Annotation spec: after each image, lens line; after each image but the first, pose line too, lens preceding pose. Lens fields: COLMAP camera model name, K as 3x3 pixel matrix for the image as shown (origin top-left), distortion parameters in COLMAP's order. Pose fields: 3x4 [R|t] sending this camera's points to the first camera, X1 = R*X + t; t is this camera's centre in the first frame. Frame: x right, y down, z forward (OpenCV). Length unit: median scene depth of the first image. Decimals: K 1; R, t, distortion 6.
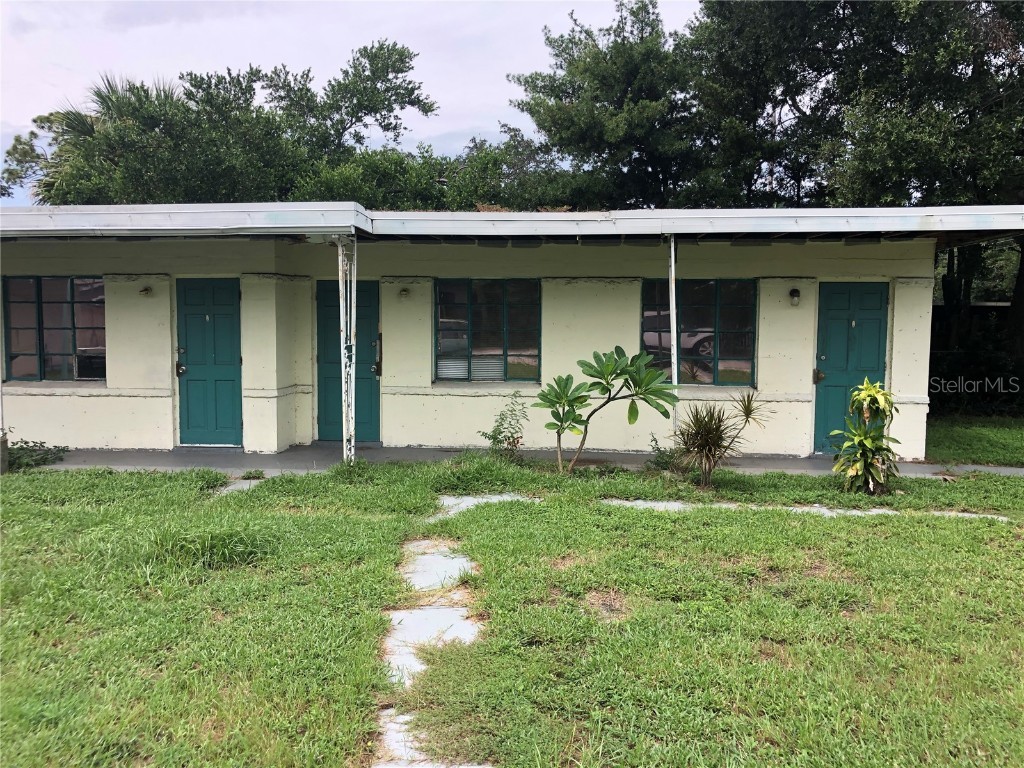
lens RADIAL K [[858.7, 0, 513.5], [0, 858.7, 376.7], [0, 0, 1]] dist [0.035323, -0.011844]
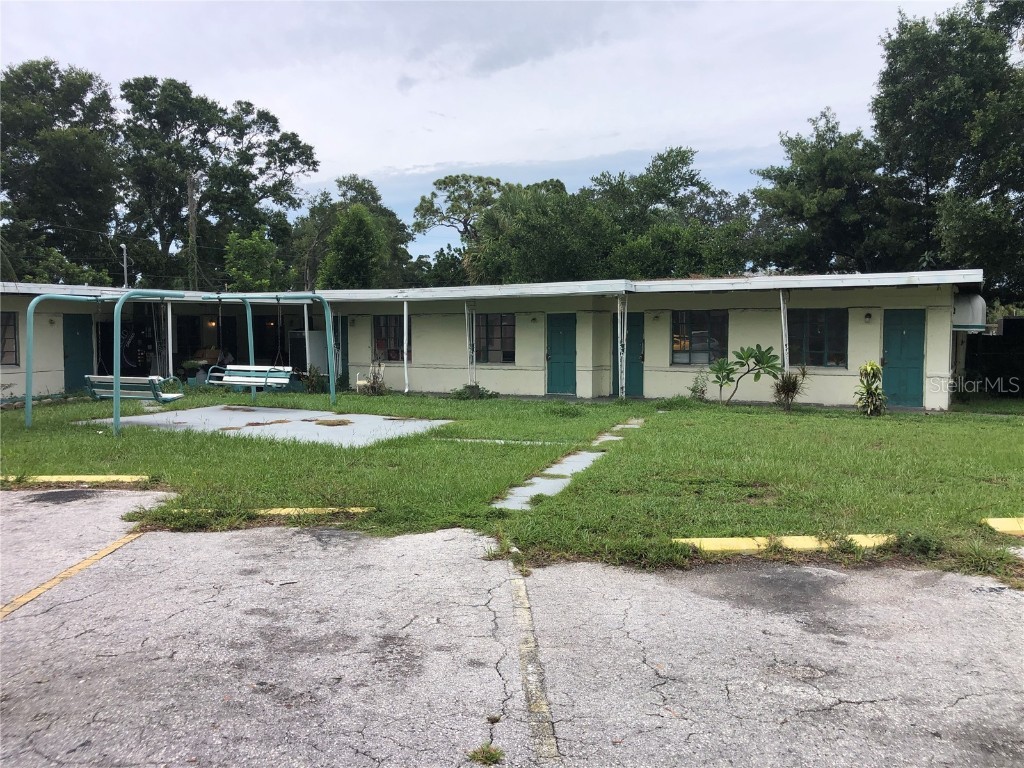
lens RADIAL K [[858.7, 0, 513.5], [0, 858.7, 376.7], [0, 0, 1]] dist [0.035323, -0.011844]
pose [[0.925960, 0.011150, -0.377458, 0.310940], [-0.017605, 0.999752, -0.013655, 0.066614], [0.377212, 0.019289, 0.925926, -0.923963]]
